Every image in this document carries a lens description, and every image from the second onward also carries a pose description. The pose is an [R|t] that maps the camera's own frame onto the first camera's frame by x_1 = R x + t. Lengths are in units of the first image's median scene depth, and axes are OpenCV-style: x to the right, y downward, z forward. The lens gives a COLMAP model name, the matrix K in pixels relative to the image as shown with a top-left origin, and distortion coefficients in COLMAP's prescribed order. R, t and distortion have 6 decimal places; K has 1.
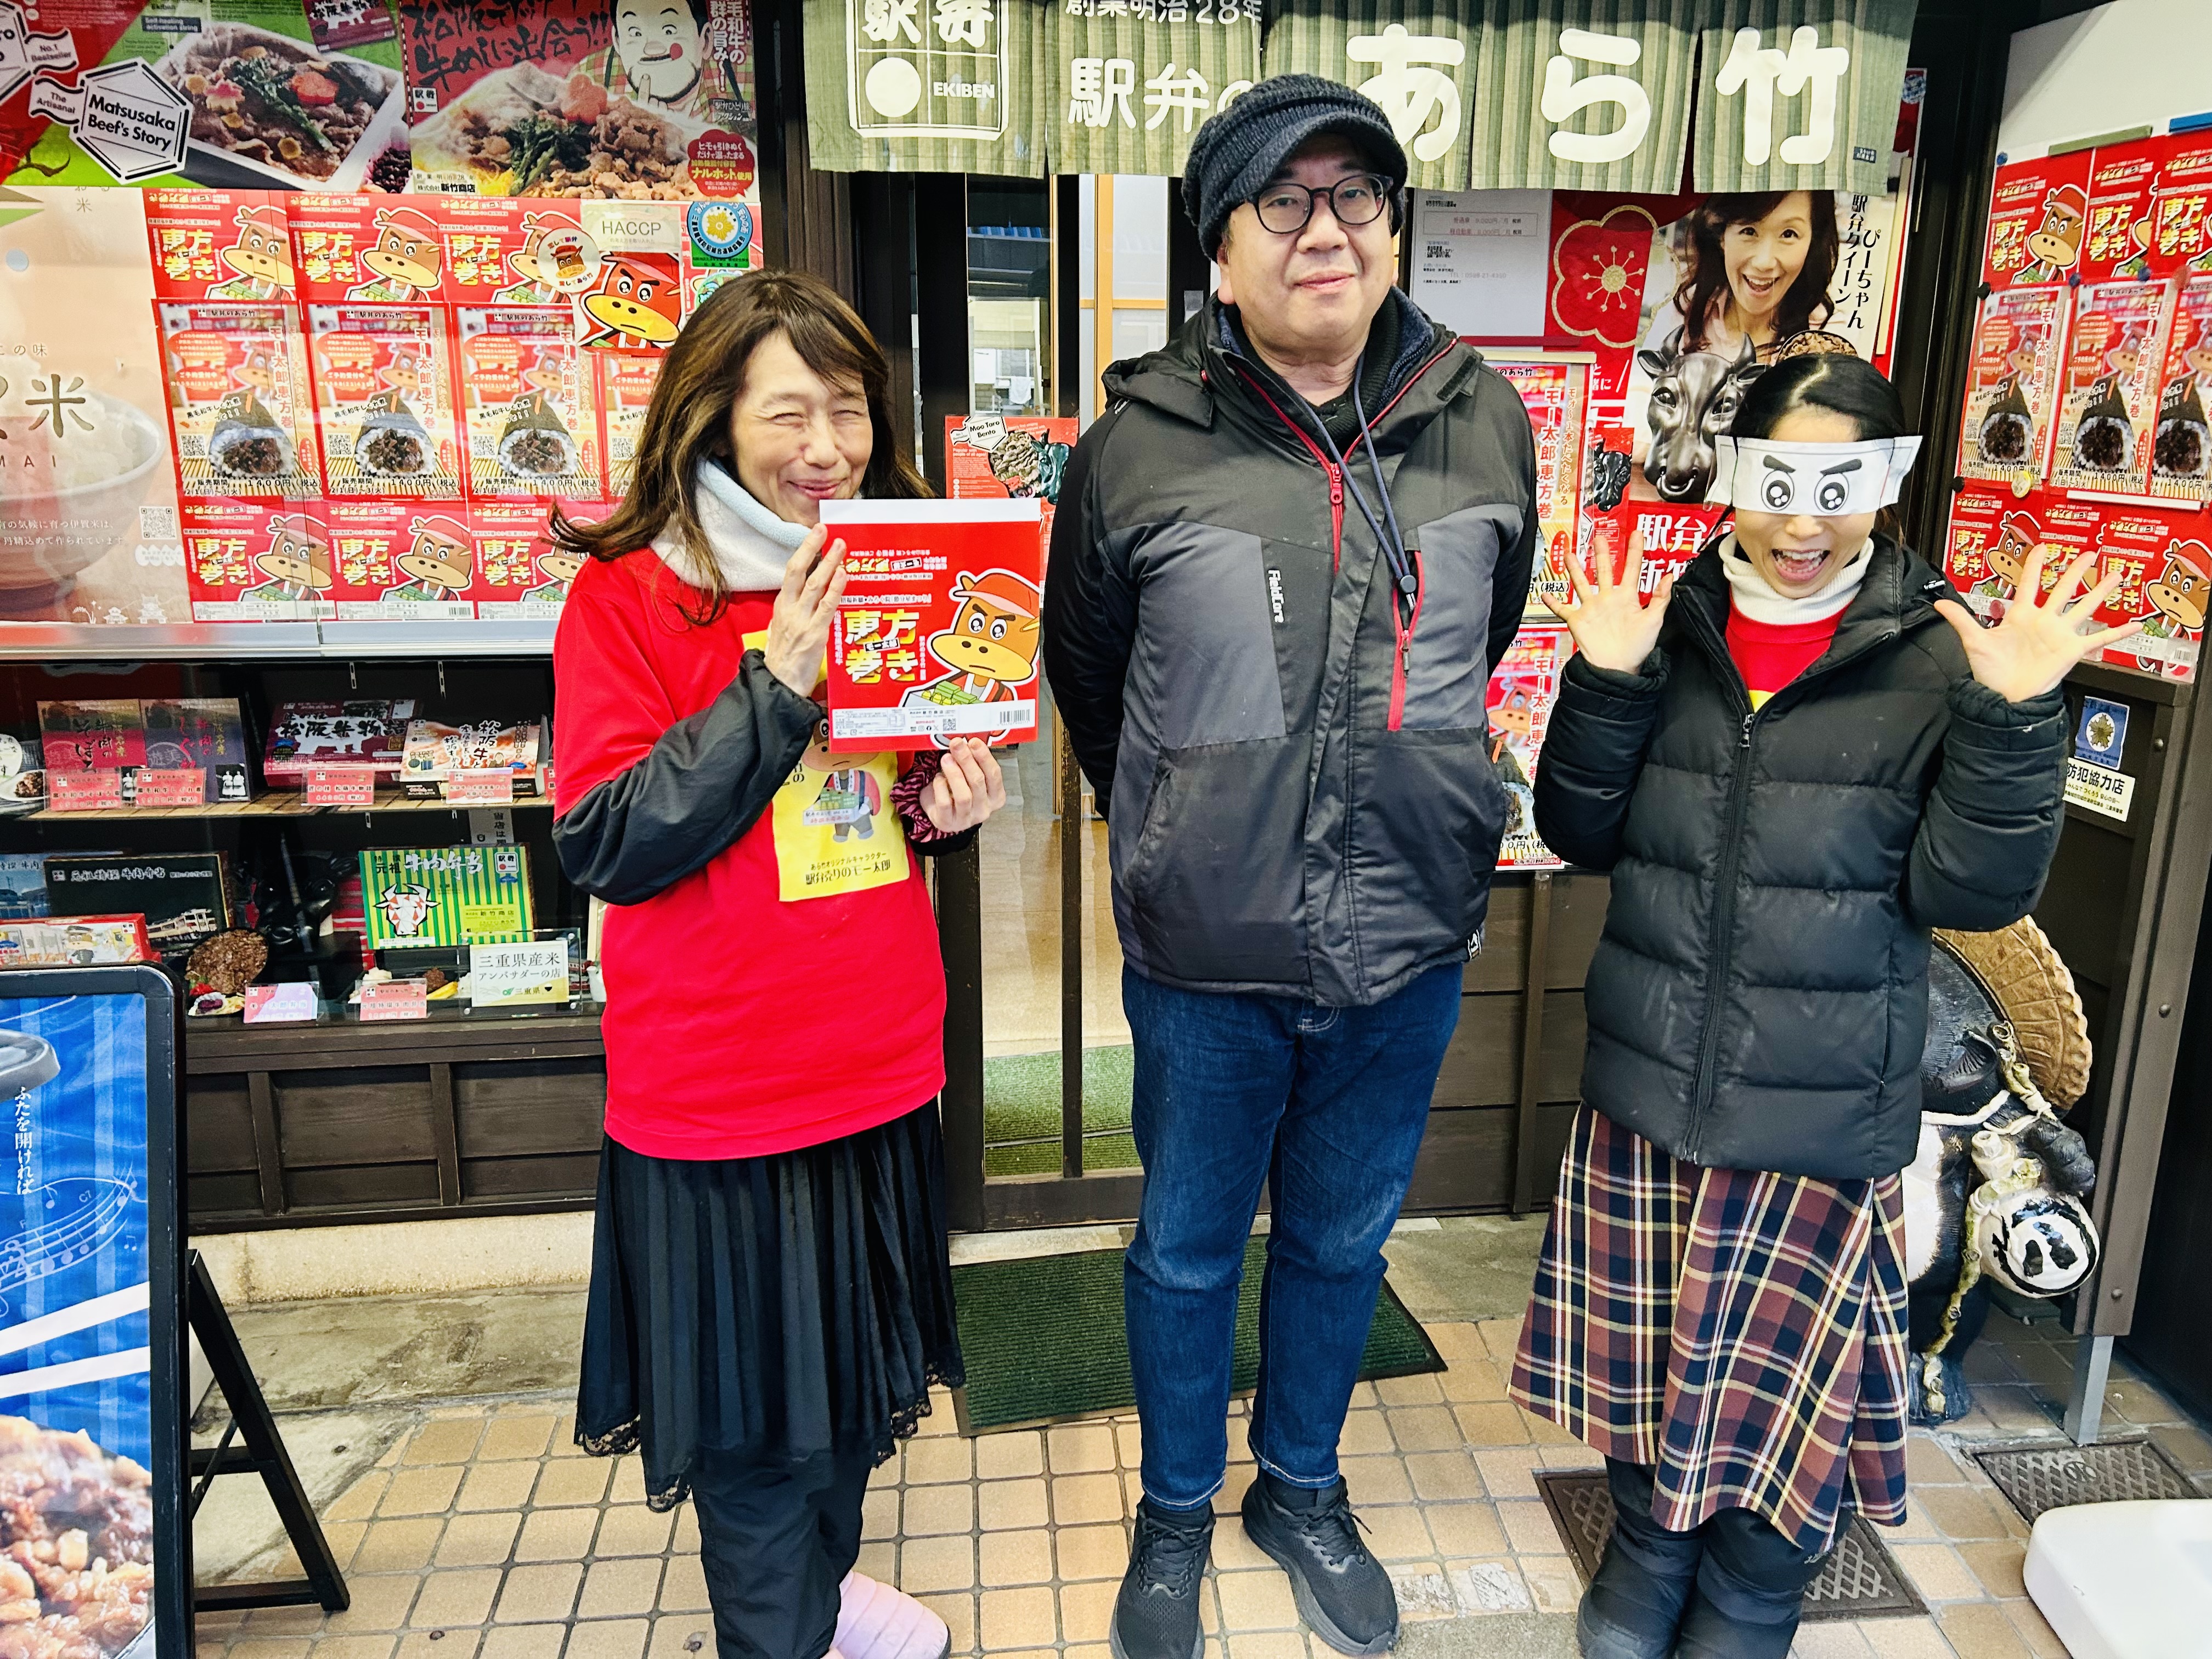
lens RADIAL K [[1646.6, 0, 1114.8], [0, 1646.6, 799.4], [0, 0, 1]] dist [0.043555, -0.050061]
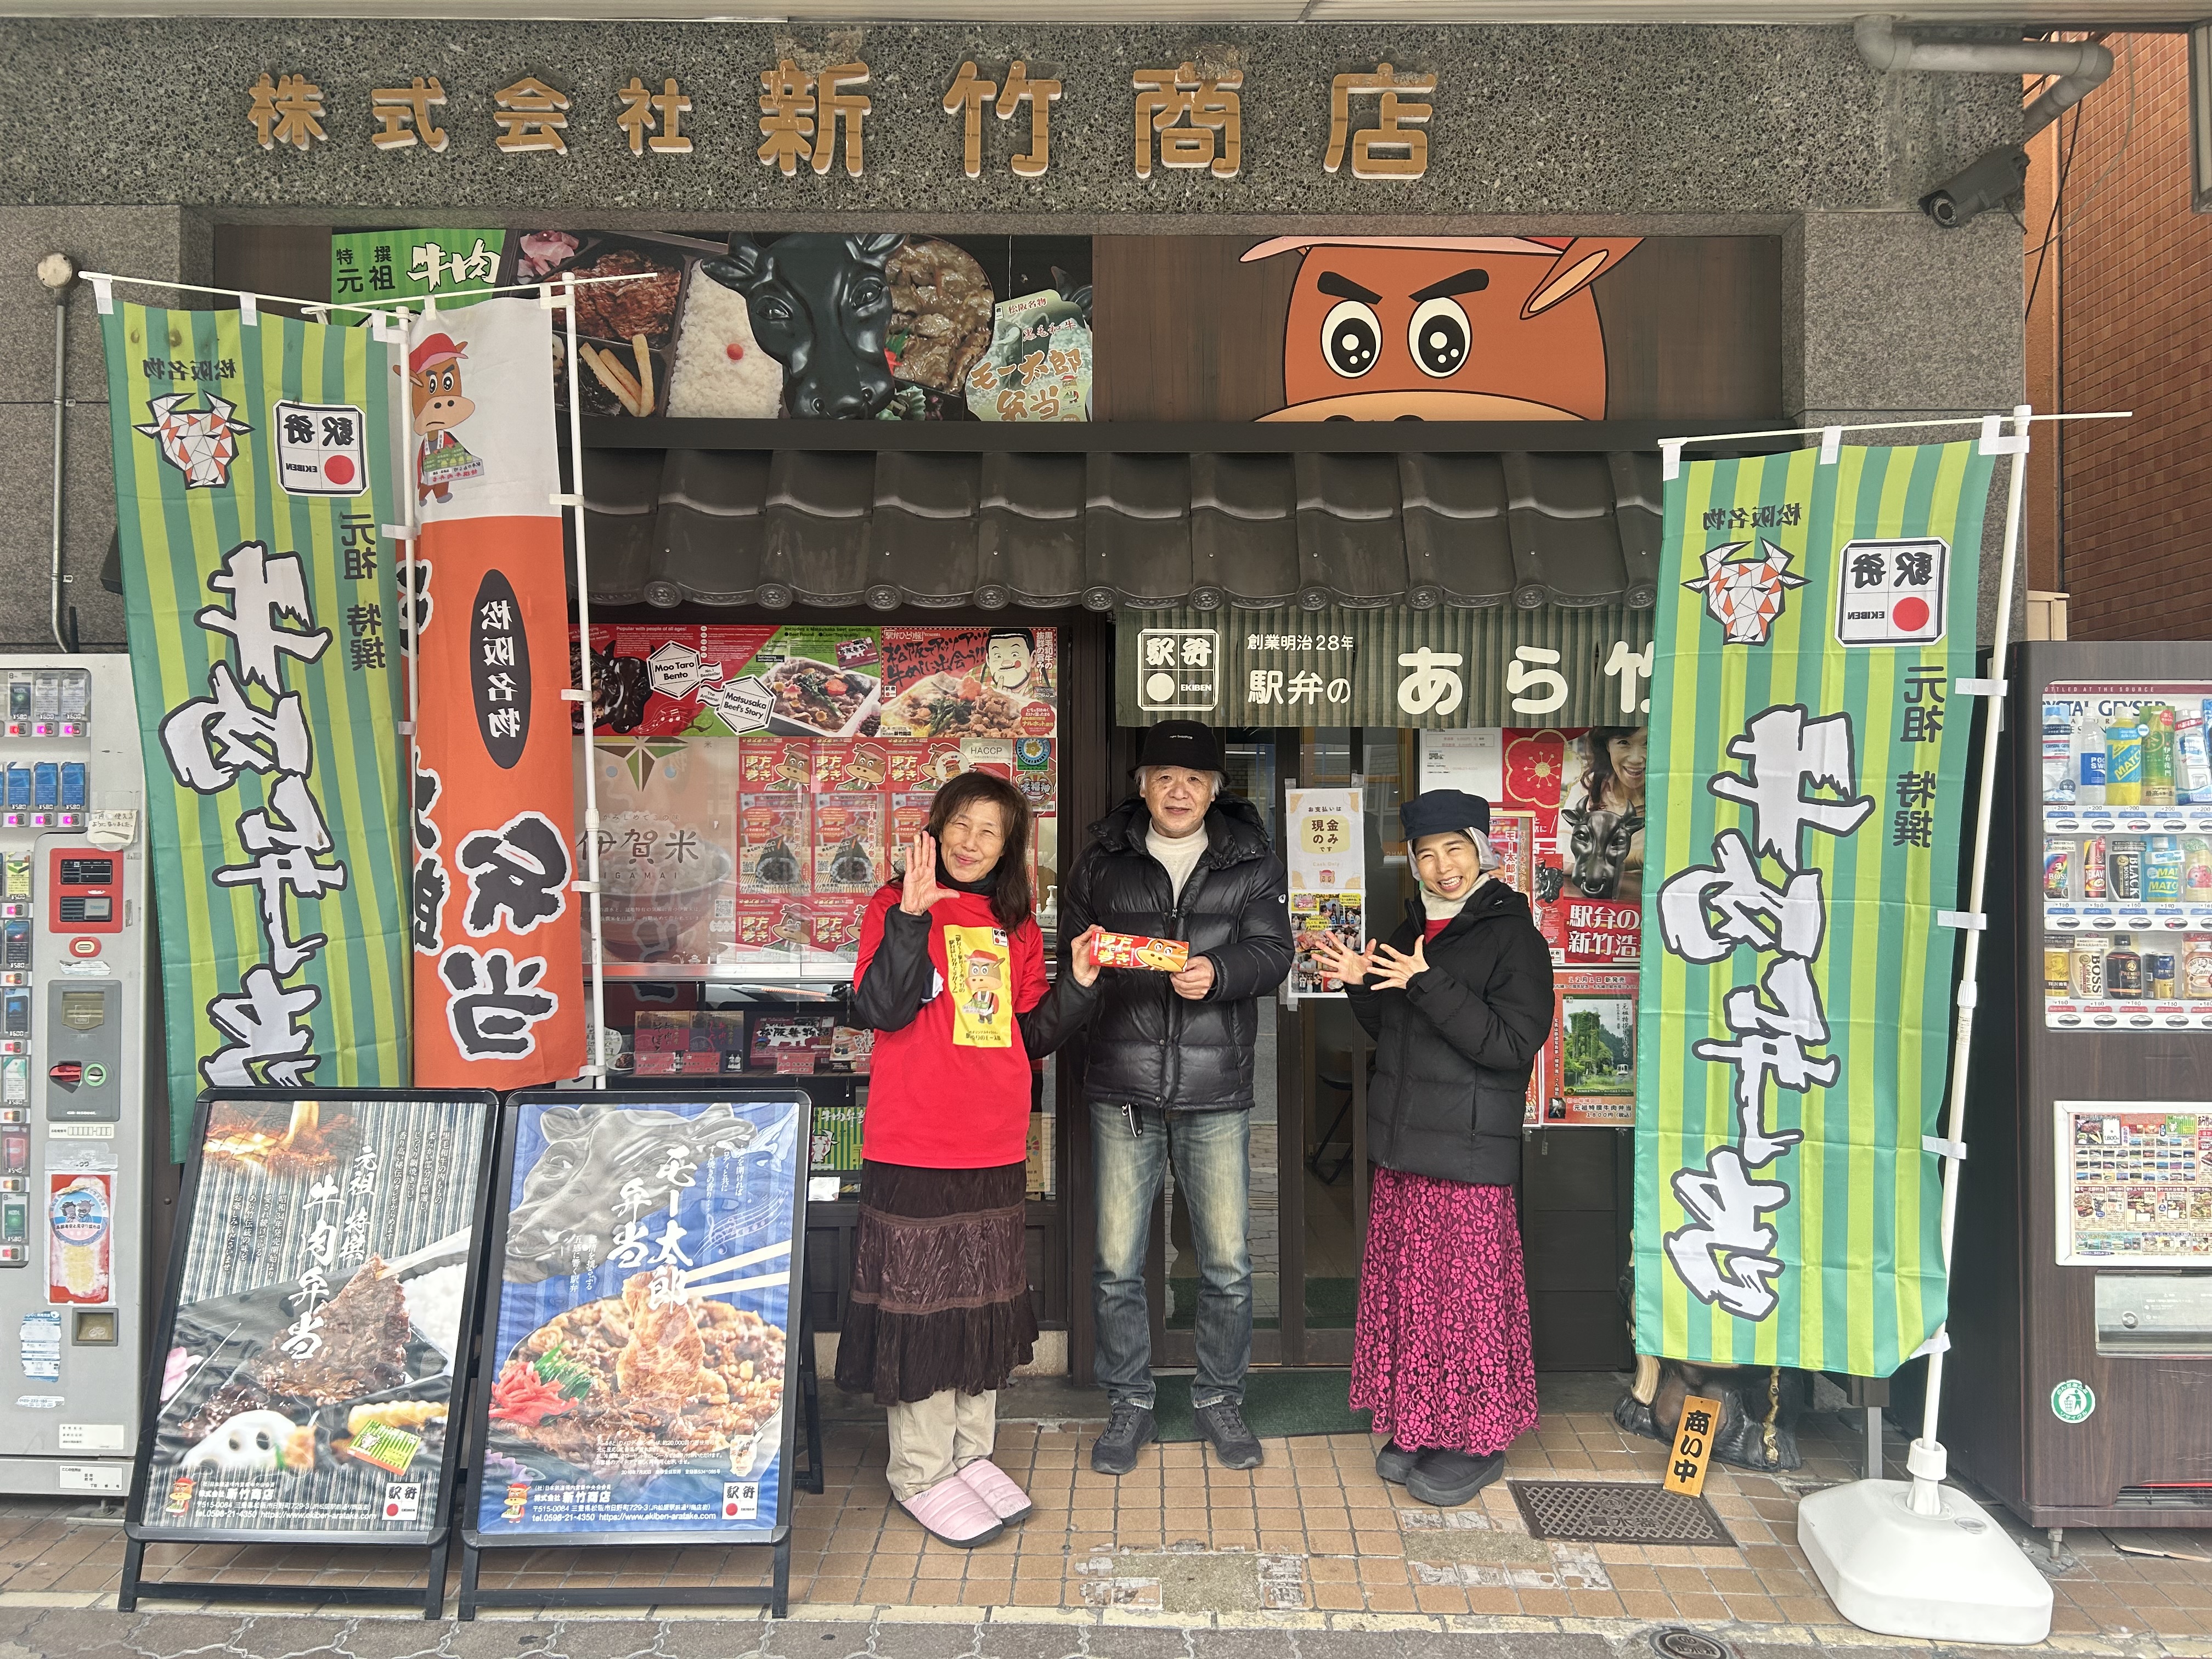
lens RADIAL K [[1664.0, 0, 1107.0], [0, 1664.0, 820.5], [0, 0, 1]] dist [0.053366, -0.049821]
pose [[0.994396, -0.007358, -0.105466, 0.039052], [-0.019322, 0.968124, -0.249725, 0.203496], [0.103942, 0.250363, 0.962556, -0.800682]]
